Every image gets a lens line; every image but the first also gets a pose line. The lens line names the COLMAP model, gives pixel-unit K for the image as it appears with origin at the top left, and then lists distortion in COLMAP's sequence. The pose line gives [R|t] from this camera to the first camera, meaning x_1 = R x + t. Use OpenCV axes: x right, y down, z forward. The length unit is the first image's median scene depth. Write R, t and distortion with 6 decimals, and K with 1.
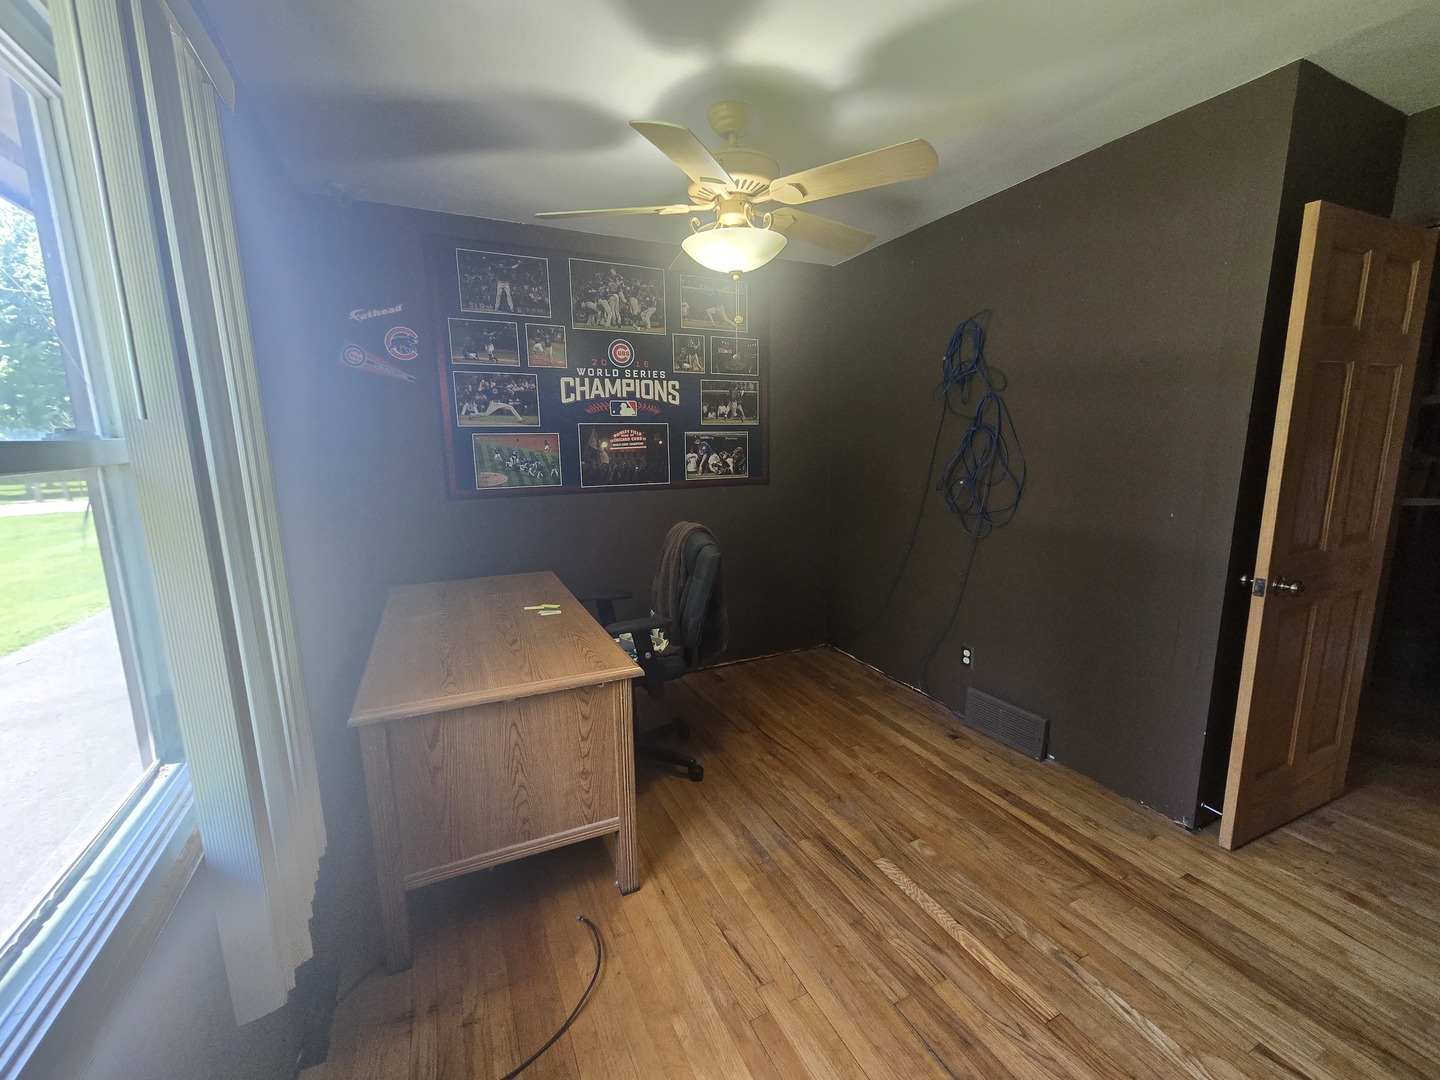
lens RADIAL K [[591.6, 0, 723.9], [0, 591.6, 542.6], [0, 0, 1]] dist [-0.000054, 0.001403]
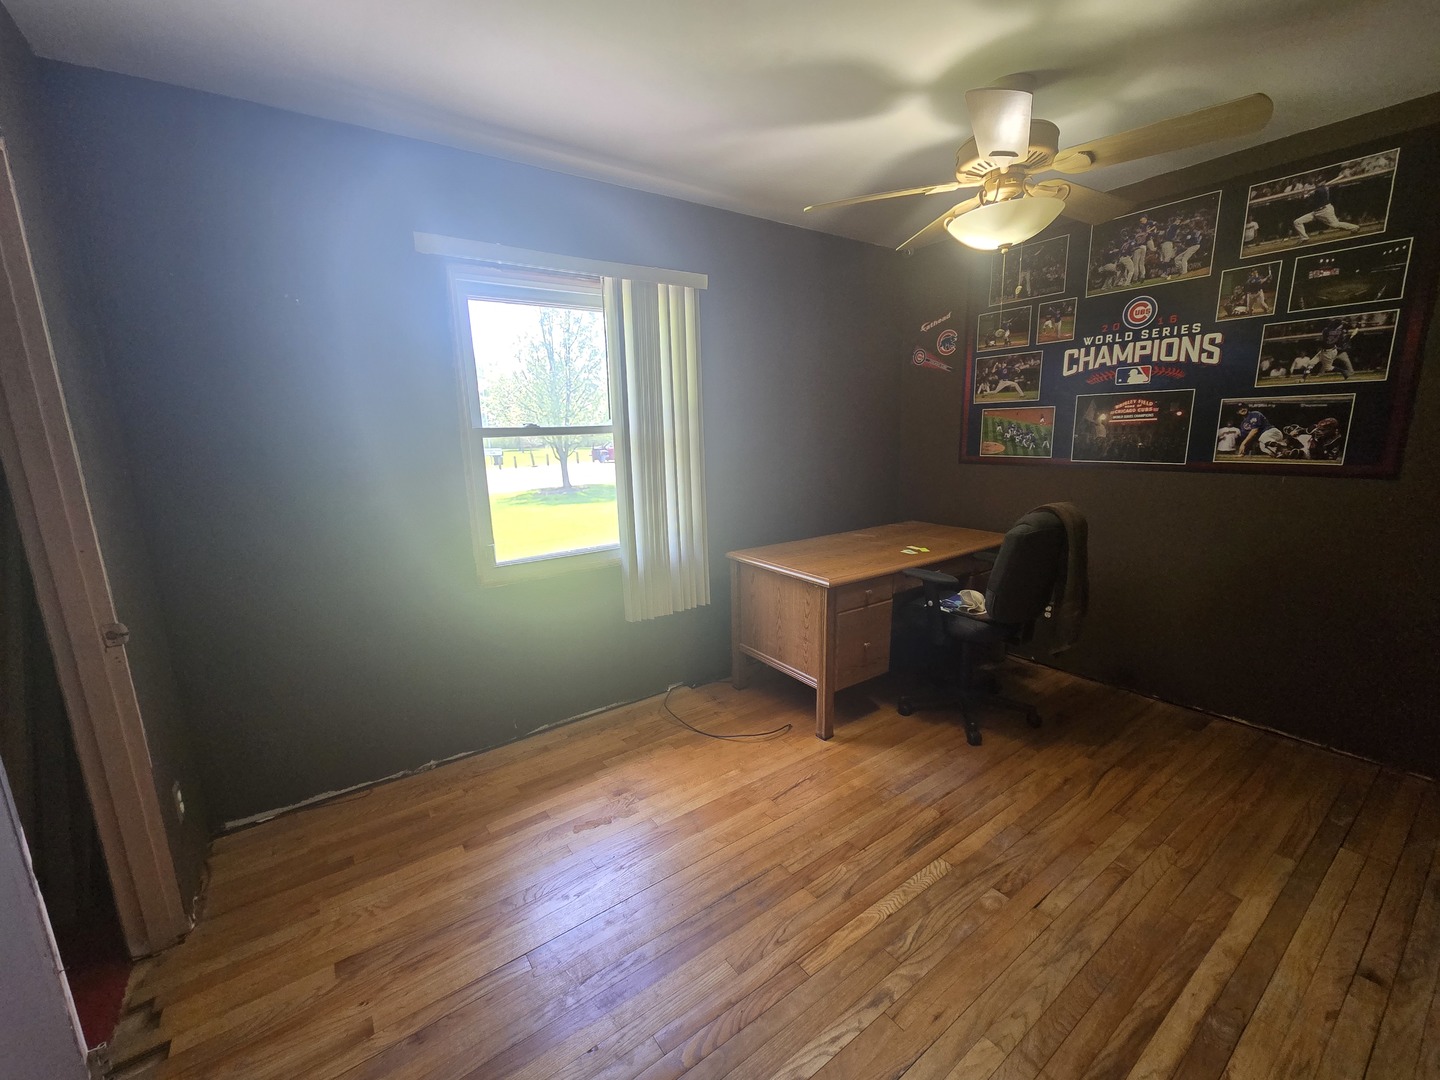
lens RADIAL K [[591.6, 0, 723.9], [0, 591.6, 542.6], [0, 0, 1]] dist [-0.000054, 0.001403]
pose [[0.171826, 0.198951, -0.964829, 0.650767], [-0.144198, 0.973925, 0.175146, -0.051238], [0.974517, 0.109032, 0.196034, 0.262973]]
